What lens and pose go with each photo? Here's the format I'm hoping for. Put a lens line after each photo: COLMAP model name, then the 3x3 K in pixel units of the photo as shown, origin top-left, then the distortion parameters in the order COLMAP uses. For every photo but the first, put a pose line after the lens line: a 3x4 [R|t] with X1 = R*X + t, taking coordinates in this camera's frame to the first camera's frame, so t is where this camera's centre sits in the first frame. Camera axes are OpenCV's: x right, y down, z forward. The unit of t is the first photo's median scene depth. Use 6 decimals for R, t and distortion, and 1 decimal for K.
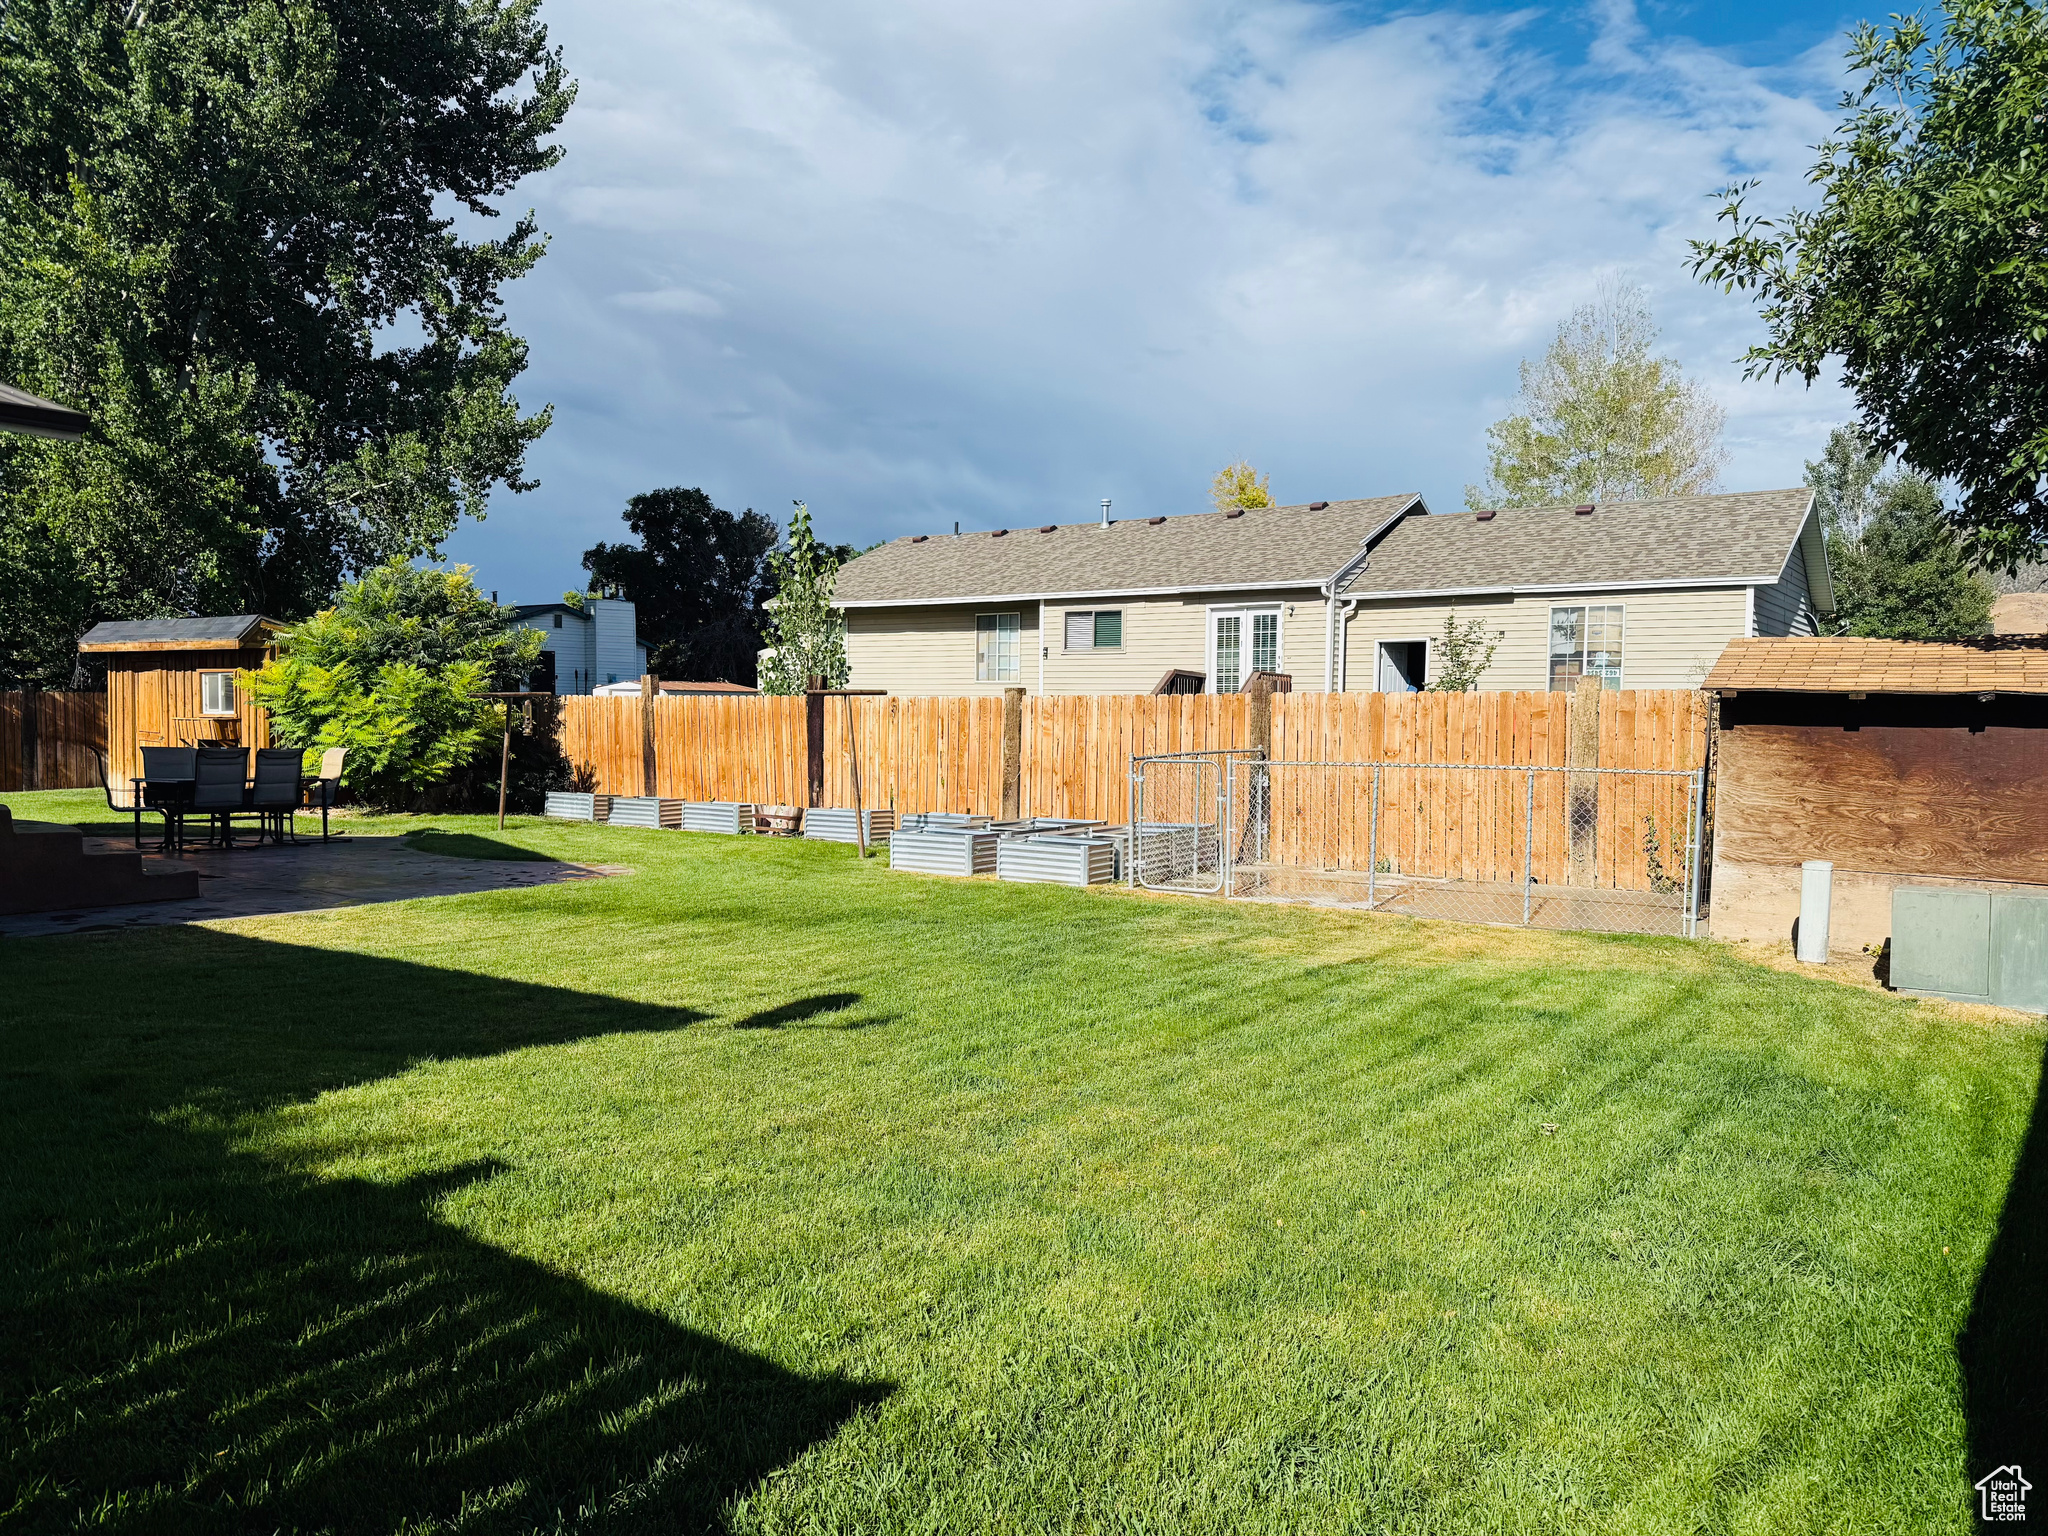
lens RADIAL K [[1456.7, 0, 1024.0], [0, 1456.7, 768.0], [0, 0, 1]] dist [0.096325, -0.100228]
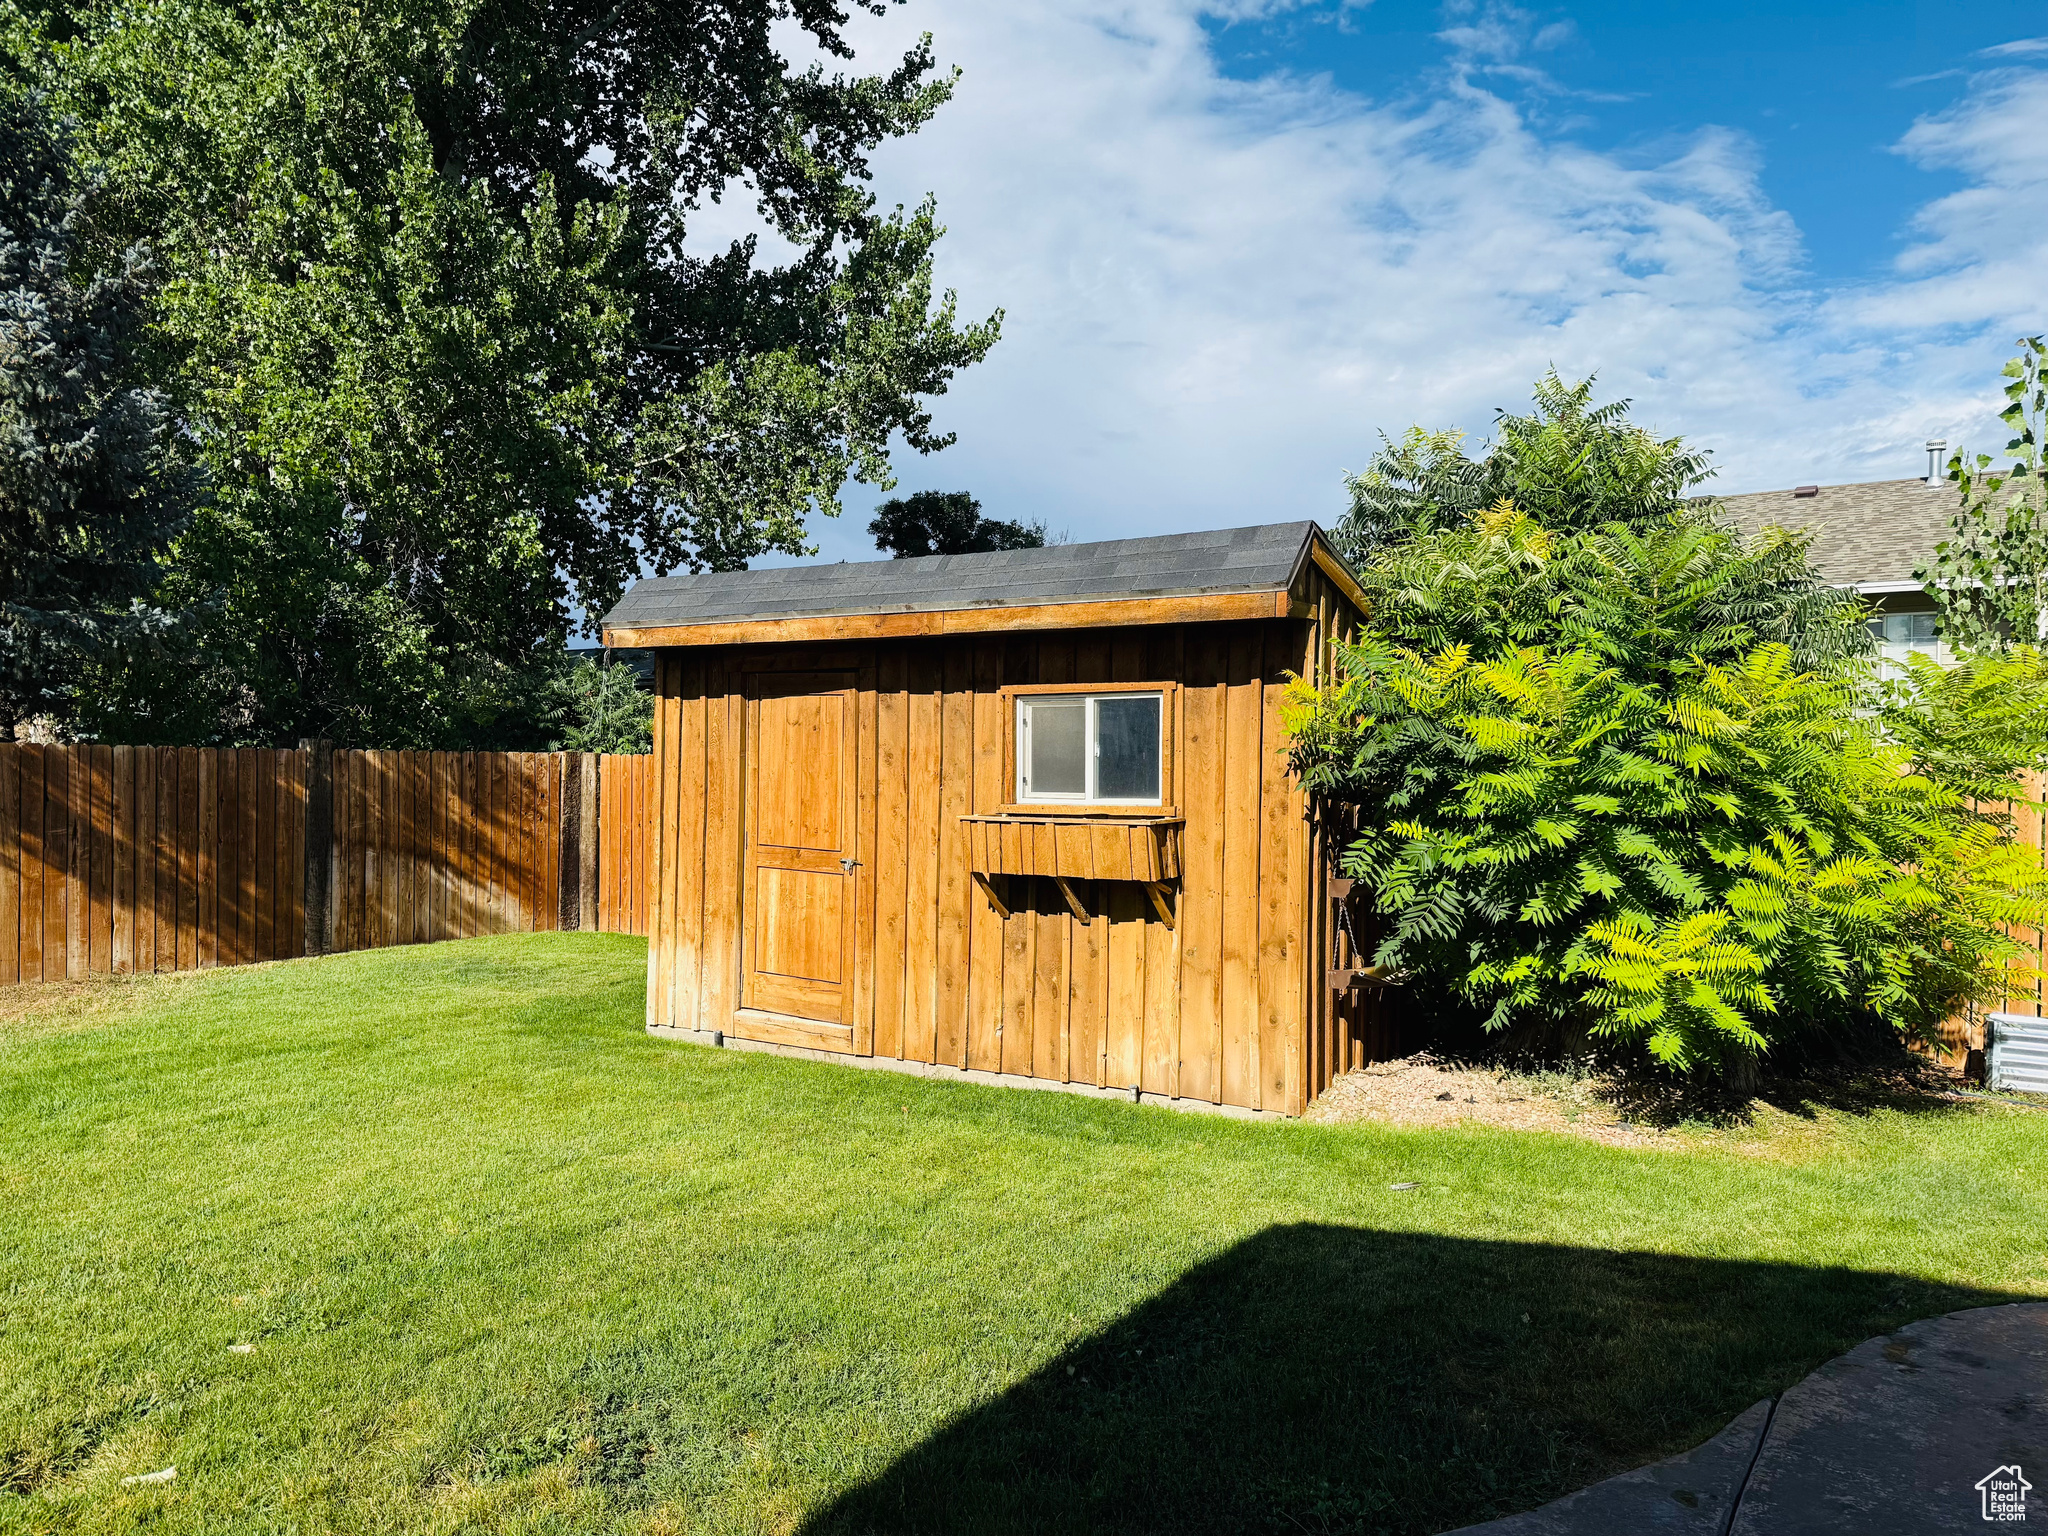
lens RADIAL K [[1456.7, 0, 1024.0], [0, 1456.7, 768.0], [0, 0, 1]] dist [0.096325, -0.100228]
pose [[0.999458, 0.004647, 0.032596, -0.443692], [-0.003101, 0.998875, -0.047327, -0.022070], [-0.032779, 0.047200, 0.998347, 0.499757]]
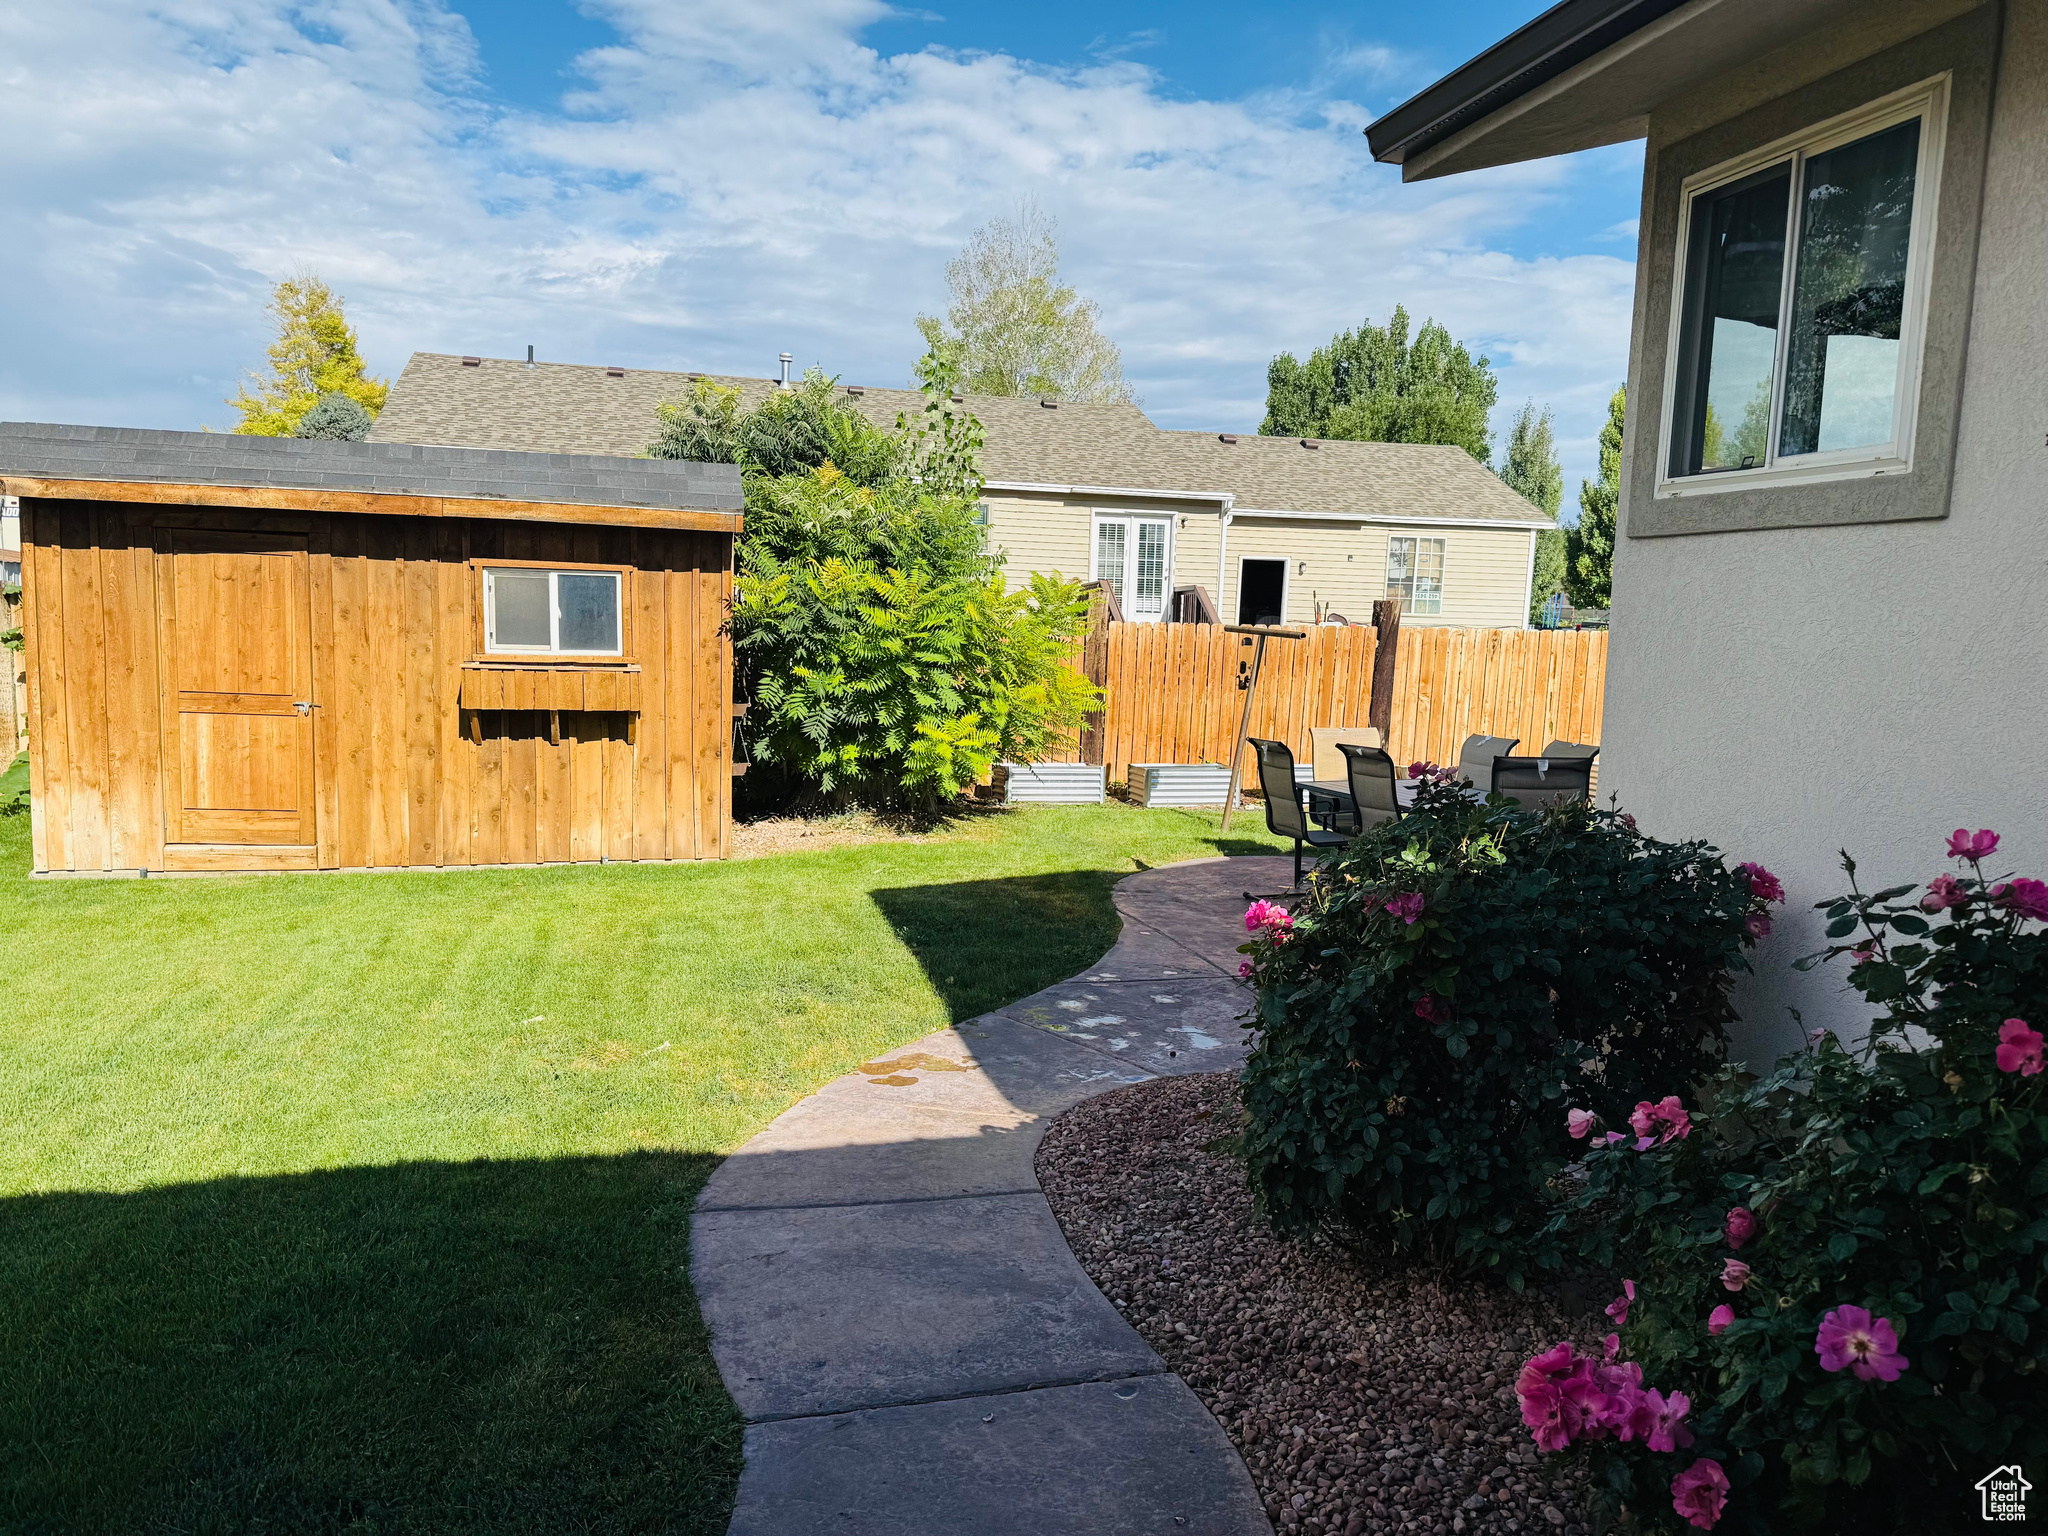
lens RADIAL K [[1427.3, 0, 1027.0], [0, 1427.3, 779.4], [0, 0, 1]] dist [0.133416, -0.206596]
pose [[0.643112, -0.080891, 0.761488, -0.627934], [0.006248, 0.994926, 0.100412, -0.032973], [-0.765747, -0.059819, 0.640354, 0.450731]]
